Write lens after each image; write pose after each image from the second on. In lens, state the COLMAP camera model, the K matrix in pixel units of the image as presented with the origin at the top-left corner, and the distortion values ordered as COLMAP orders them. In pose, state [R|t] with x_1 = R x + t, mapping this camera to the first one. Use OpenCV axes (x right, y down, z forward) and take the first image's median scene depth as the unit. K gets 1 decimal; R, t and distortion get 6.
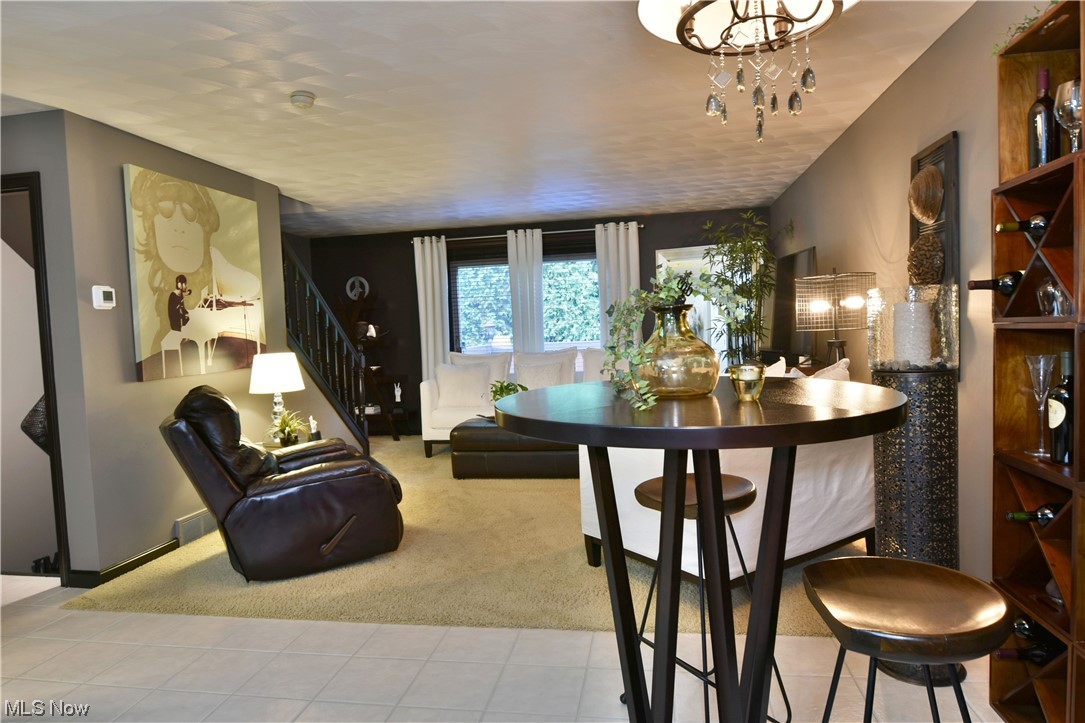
lens RADIAL K [[656.5, 0, 536.8], [0, 656.5, 363.6], [0, 0, 1]] dist [-0.008331, 0.002317]
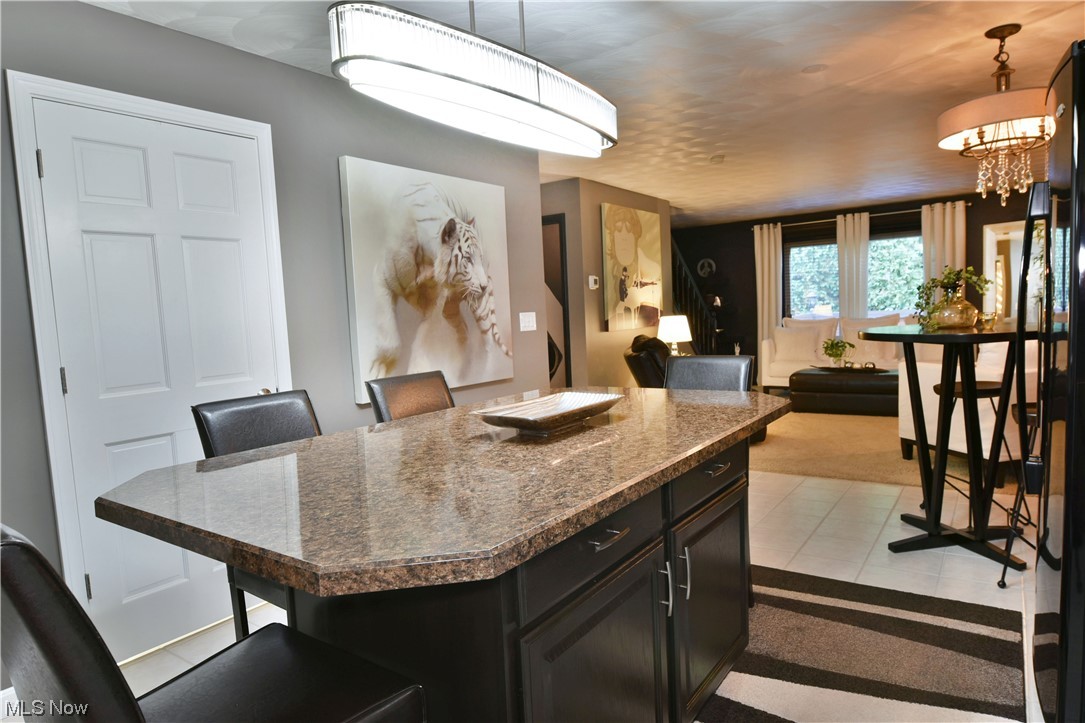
lens RADIAL K [[654.9, 0, 541.3], [0, 654.9, 367.8], [0, 0, 1]] dist [-0.013825, -0.004096]
pose [[0.905084, 0.032921, -0.423956, -0.026378], [-0.012077, 0.998587, 0.051759, 0.023815], [0.425060, -0.041726, 0.904203, -0.409970]]
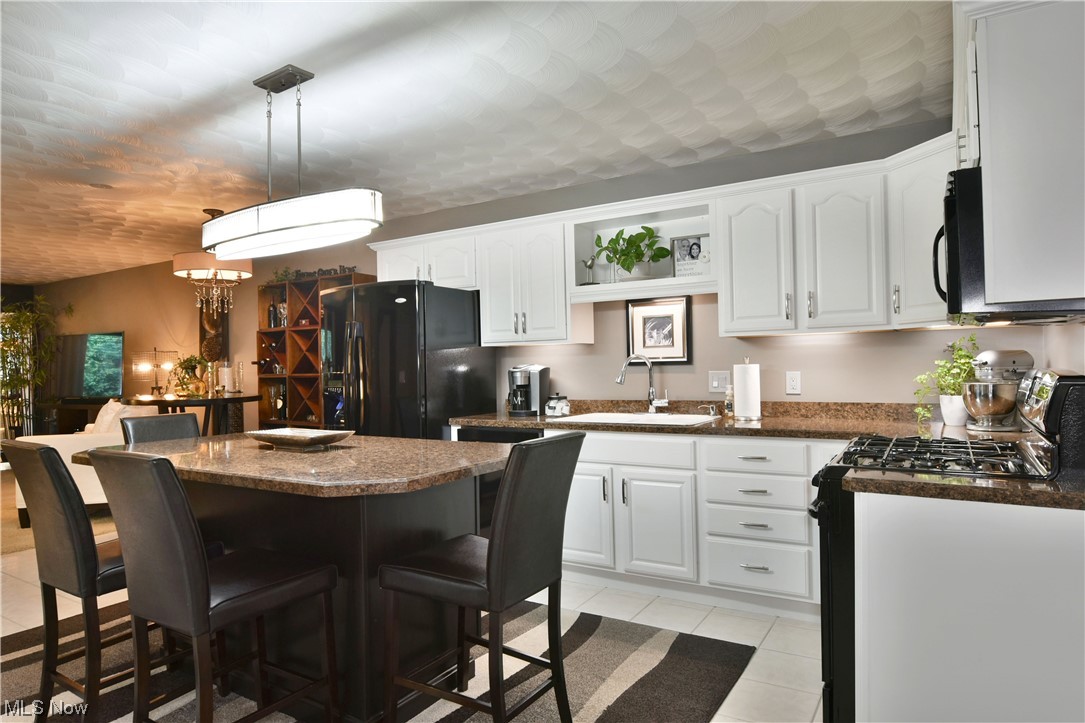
lens RADIAL K [[654.9, 0, 541.0], [0, 654.9, 366.9], [0, 0, 1]] dist [-0.013825, -0.004096]
pose [[0.371000, 0.040666, 0.927742, -0.552008], [0.051836, 0.996576, -0.064412, 0.053863], [-0.927185, 0.071987, 0.367621, -0.445629]]
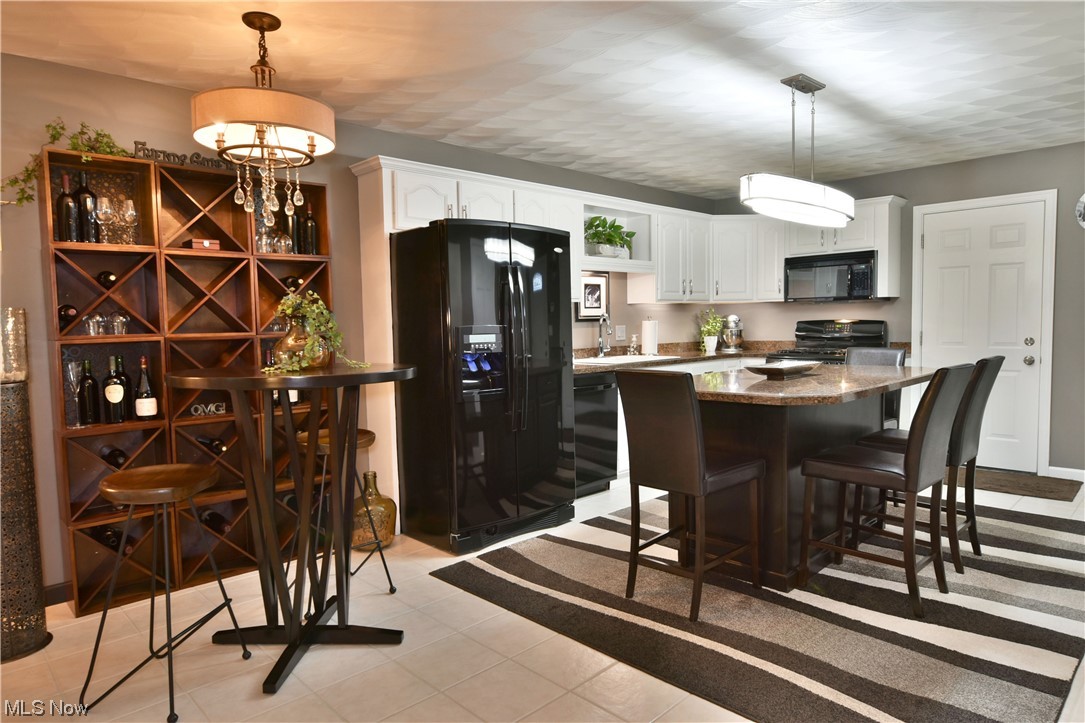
lens RADIAL K [[654.9, 0, 553.0], [0, 654.9, 366.4], [0, 0, 1]] dist [-0.013825, -0.004096]
pose [[-0.813480, 0.018401, 0.581302, -0.335572], [0.085704, 0.992380, 0.088522, -0.014952], [-0.575244, 0.121831, -0.808858, 0.554313]]
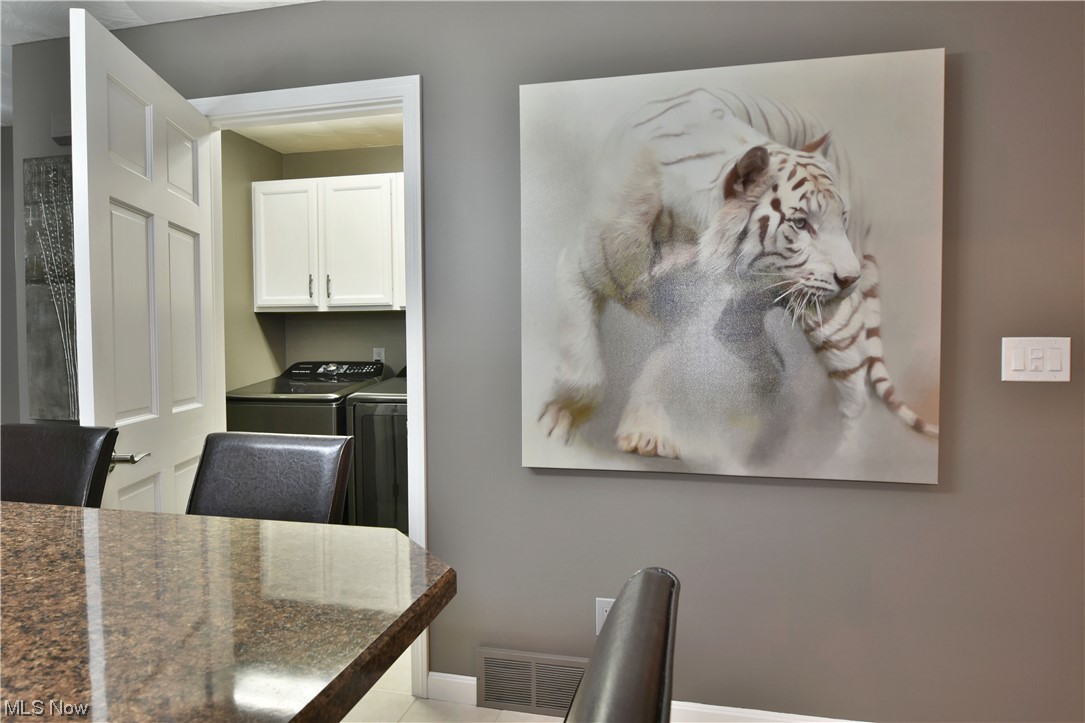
lens RADIAL K [[654.9, 0, 548.6], [0, 654.9, 365.5], [0, 0, 1]] dist [-0.013825, -0.004096]
pose [[-0.042006, 0.076449, -0.996188, -0.046793], [-0.052367, 0.995529, 0.078607, -0.001610], [0.997744, 0.055469, -0.037814, 0.094111]]
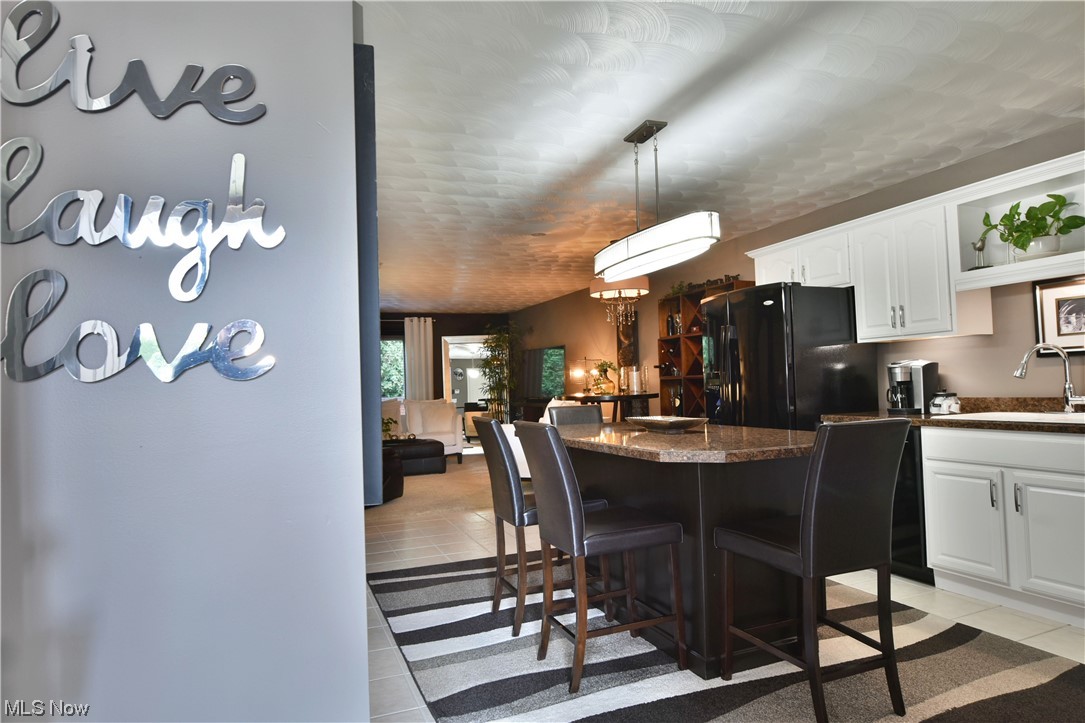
lens RADIAL K [[654.9, 0, 544.4], [0, 654.9, 365.3], [0, 0, 1]] dist [-0.013825, -0.004096]
pose [[0.844405, 0.037817, 0.534369, -0.574361], [0.020147, 0.994558, -0.102221, 0.073162], [-0.535327, 0.097082, 0.839047, -0.541246]]
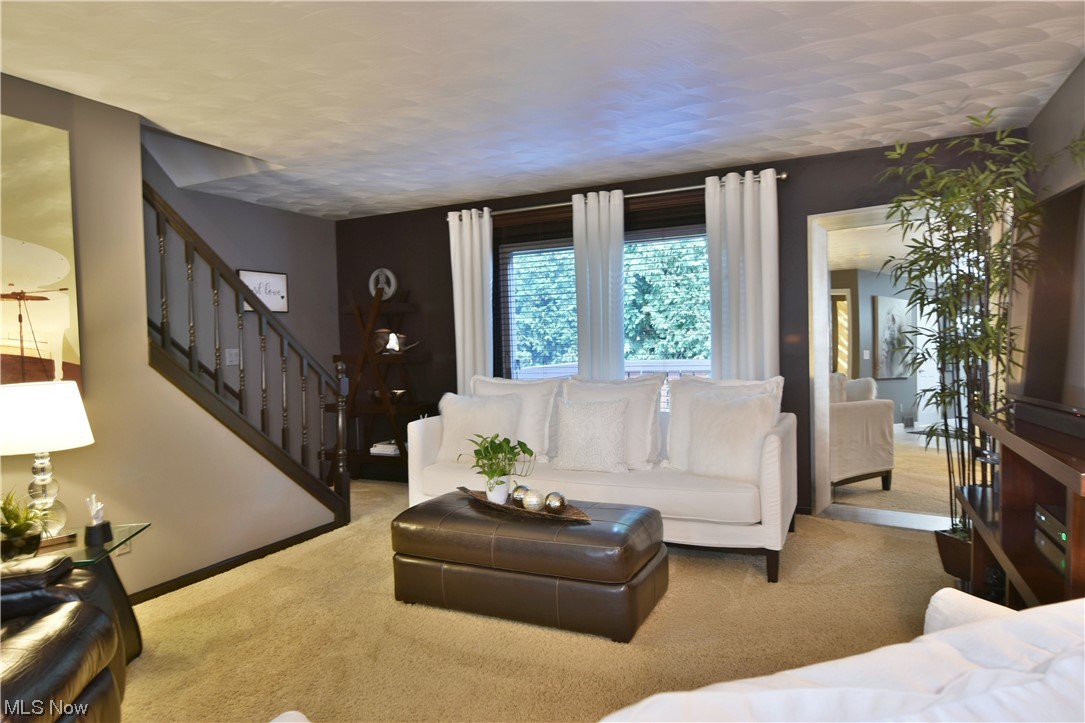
lens RADIAL K [[654.9, 0, 541.3], [0, 654.9, 367.2], [0, 0, 1]] dist [-0.013825, -0.004096]
pose [[0.963490, 0.024544, -0.266616, 0.143793], [-0.026943, 0.999623, -0.005344, -0.031040], [0.266384, 0.012332, 0.963788, 0.471910]]
